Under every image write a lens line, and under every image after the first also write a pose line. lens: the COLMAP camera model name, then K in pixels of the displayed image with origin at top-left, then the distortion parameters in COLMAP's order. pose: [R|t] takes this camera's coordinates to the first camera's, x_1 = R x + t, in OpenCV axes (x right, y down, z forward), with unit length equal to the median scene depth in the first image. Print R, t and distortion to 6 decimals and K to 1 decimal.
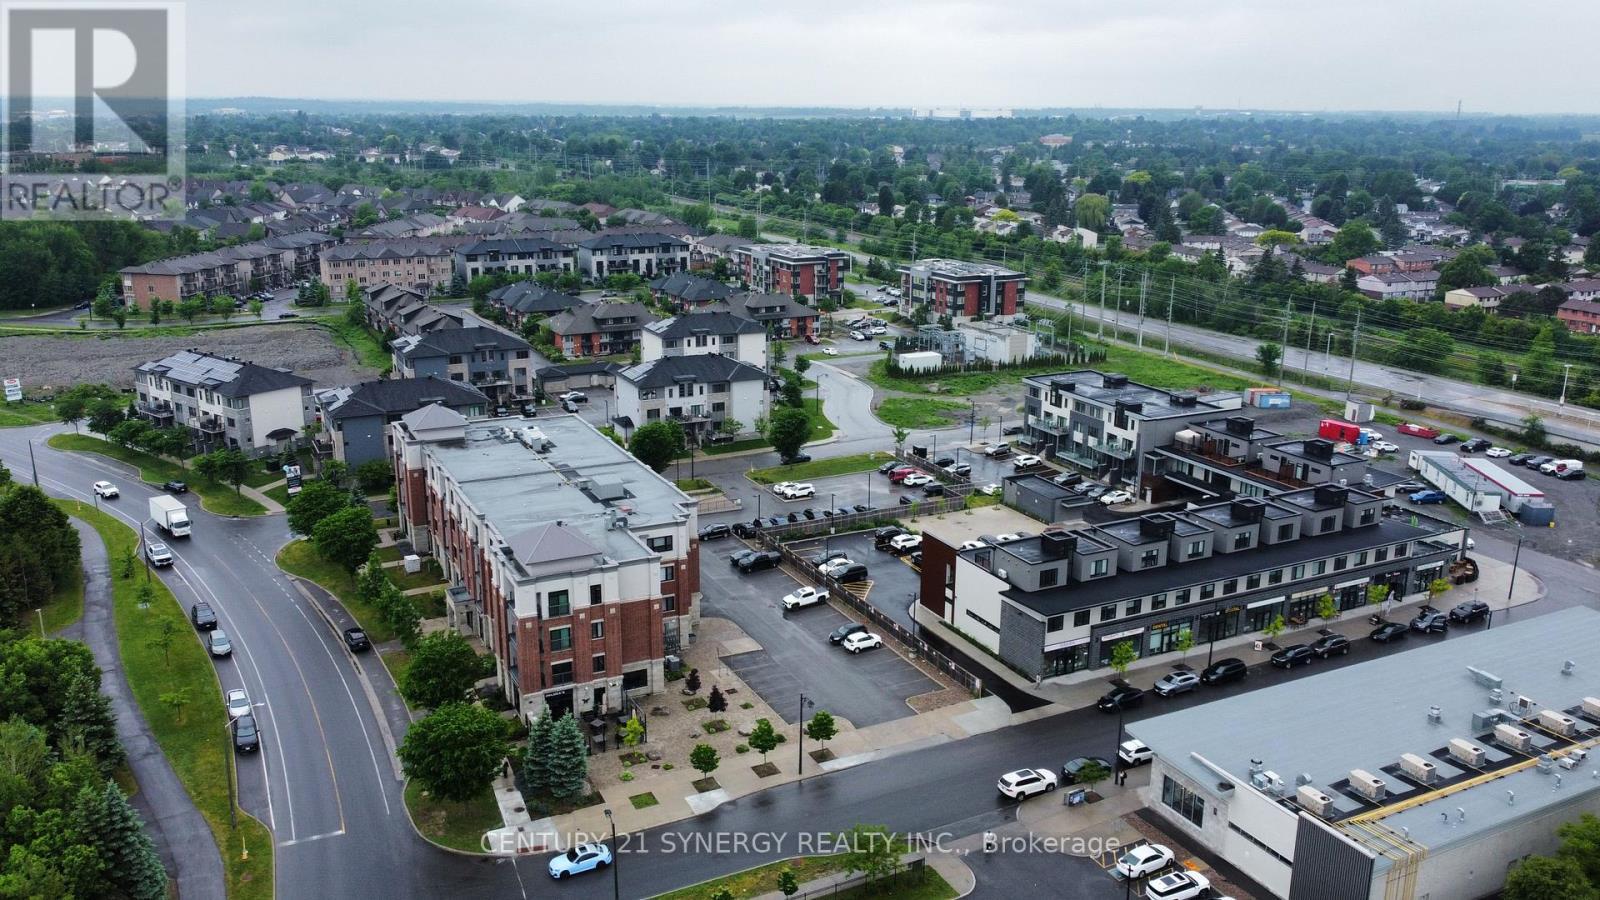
lens RADIAL K [[1266.9, 0, 800.0], [0, 1266.9, 450.0], [0, 0, 1]] dist [-0.004100, -0.003327]
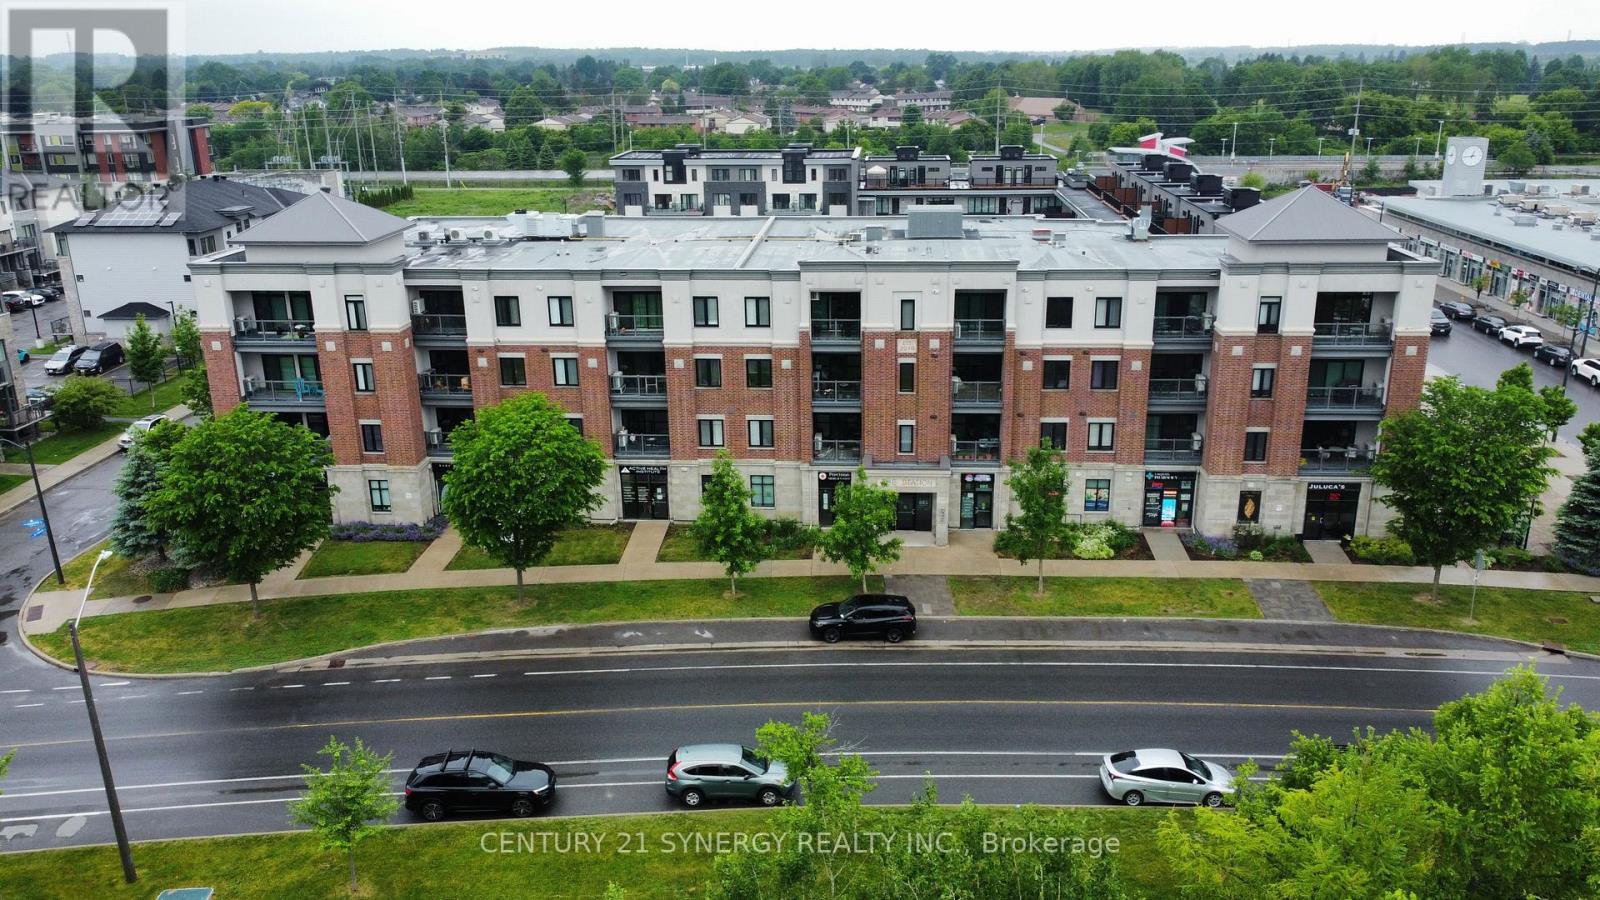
lens RADIAL K [[1194.7, 0, 803.3], [0, 1194.7, 467.0], [0, 0, 1]] dist [0.014738, 0.003199]
pose [[0.502454, -0.295032, 0.812709, -0.434397], [0.245070, 0.950026, 0.193368, 0.010371], [-0.829145, 0.102012, 0.549648, 0.514450]]
